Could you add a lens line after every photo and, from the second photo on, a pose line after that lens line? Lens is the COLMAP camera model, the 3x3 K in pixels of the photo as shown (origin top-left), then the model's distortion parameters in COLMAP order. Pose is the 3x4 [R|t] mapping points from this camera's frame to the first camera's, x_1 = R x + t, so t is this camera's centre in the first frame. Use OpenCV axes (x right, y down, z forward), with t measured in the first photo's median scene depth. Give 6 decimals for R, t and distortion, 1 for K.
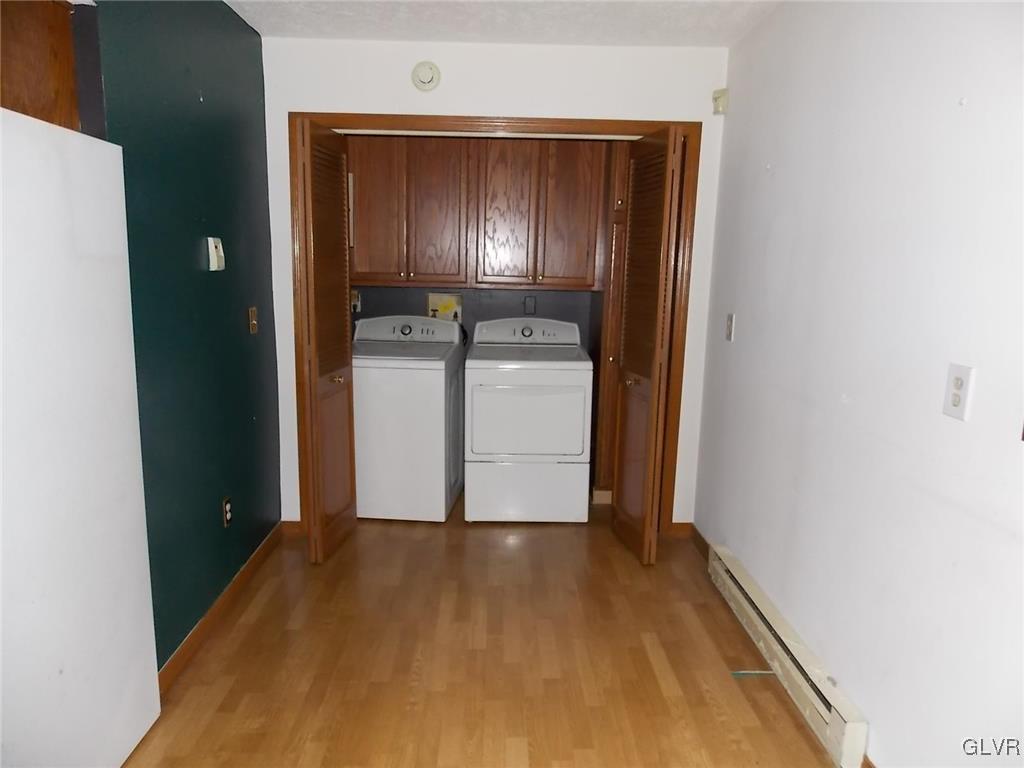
lens RADIAL K [[686.2, 0, 510.6], [0, 686.2, 383.0], [0, 0, 1]] dist [0.004700, -0.001670]
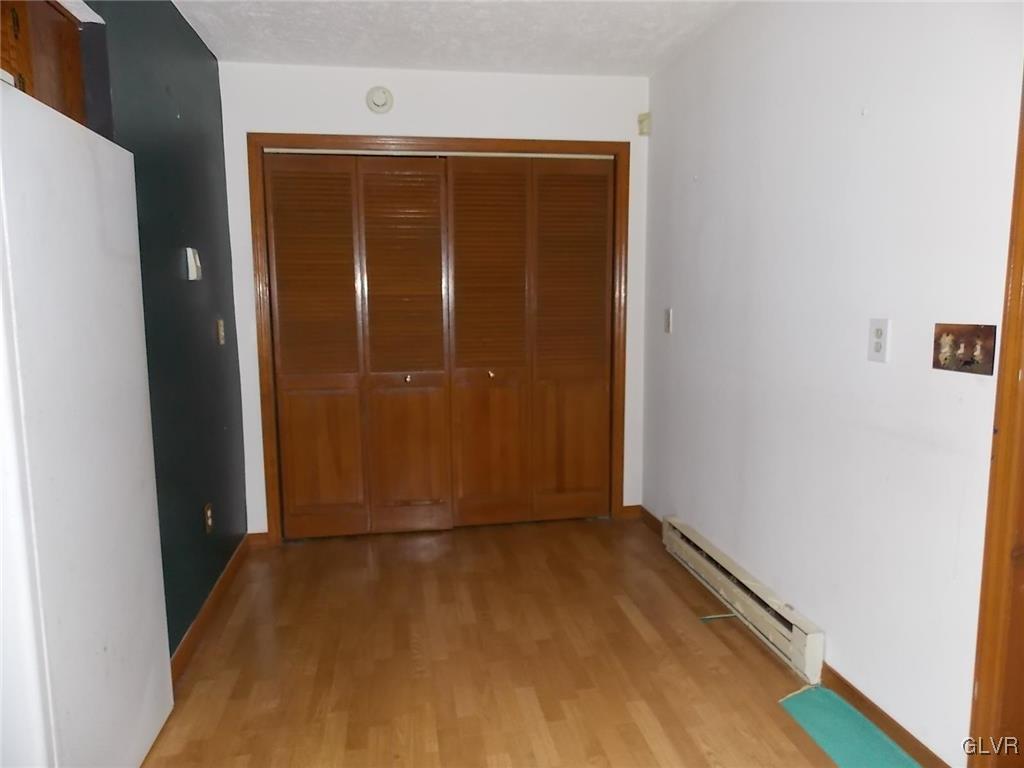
lens RADIAL K [[686.2, 0, 511.7], [0, 686.2, 384.5], [0, 0, 1]] dist [0.004700, -0.001670]
pose [[0.988802, -0.050644, 0.140375, -0.120571], [0.057040, 0.997491, -0.041921, 0.069611], [-0.137900, 0.049459, 0.989210, -0.087910]]
